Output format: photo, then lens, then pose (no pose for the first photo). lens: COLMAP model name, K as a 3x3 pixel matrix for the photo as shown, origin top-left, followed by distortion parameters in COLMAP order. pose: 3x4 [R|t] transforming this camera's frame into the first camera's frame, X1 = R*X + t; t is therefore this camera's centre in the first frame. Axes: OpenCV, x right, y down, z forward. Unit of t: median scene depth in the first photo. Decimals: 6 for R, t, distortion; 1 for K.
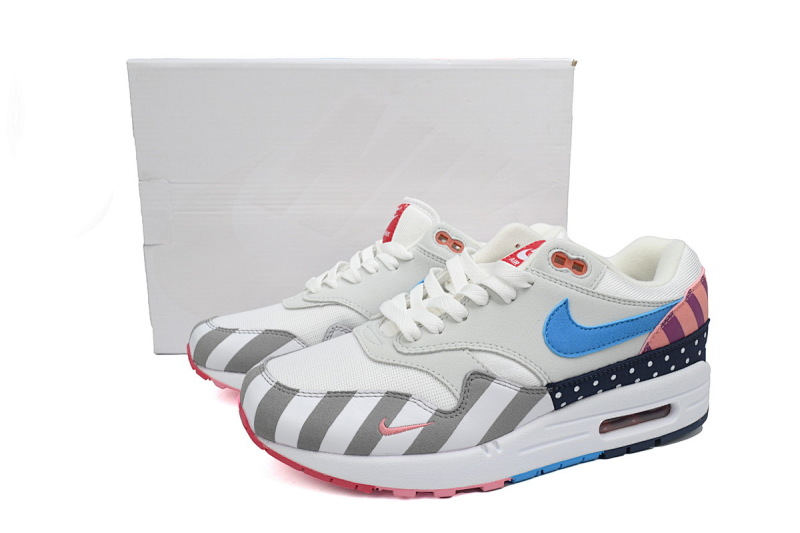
lens RADIAL K [[588.2, 0, 400.0], [0, 588.2, 266.5], [0, 0, 1]] dist [-0.001082, -0.000821]
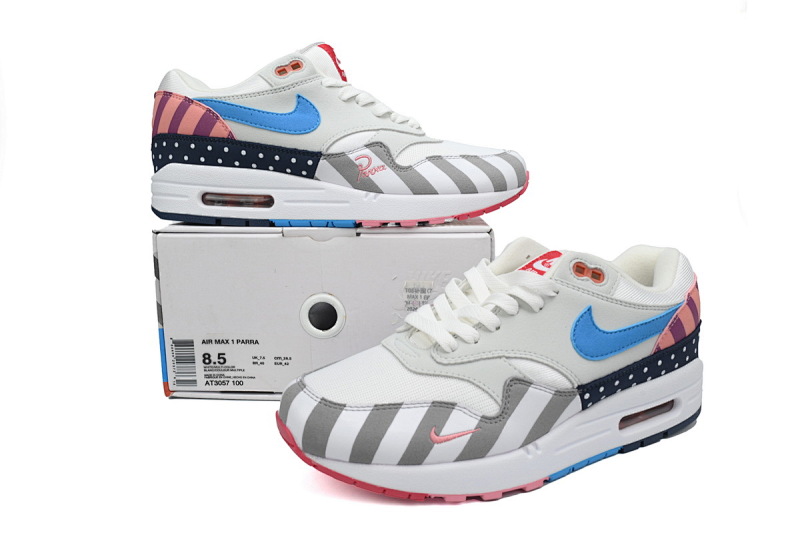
lens RADIAL K [[588.2, 0, 400.0], [0, 588.2, 266.5], [0, 0, 1]] dist [-0.001082, -0.000821]
pose [[0.991251, -0.024575, 0.129680, -0.199069], [0.026406, 0.999574, -0.012423, -0.012538], [-0.129320, 0.015739, 0.991478, -0.020621]]
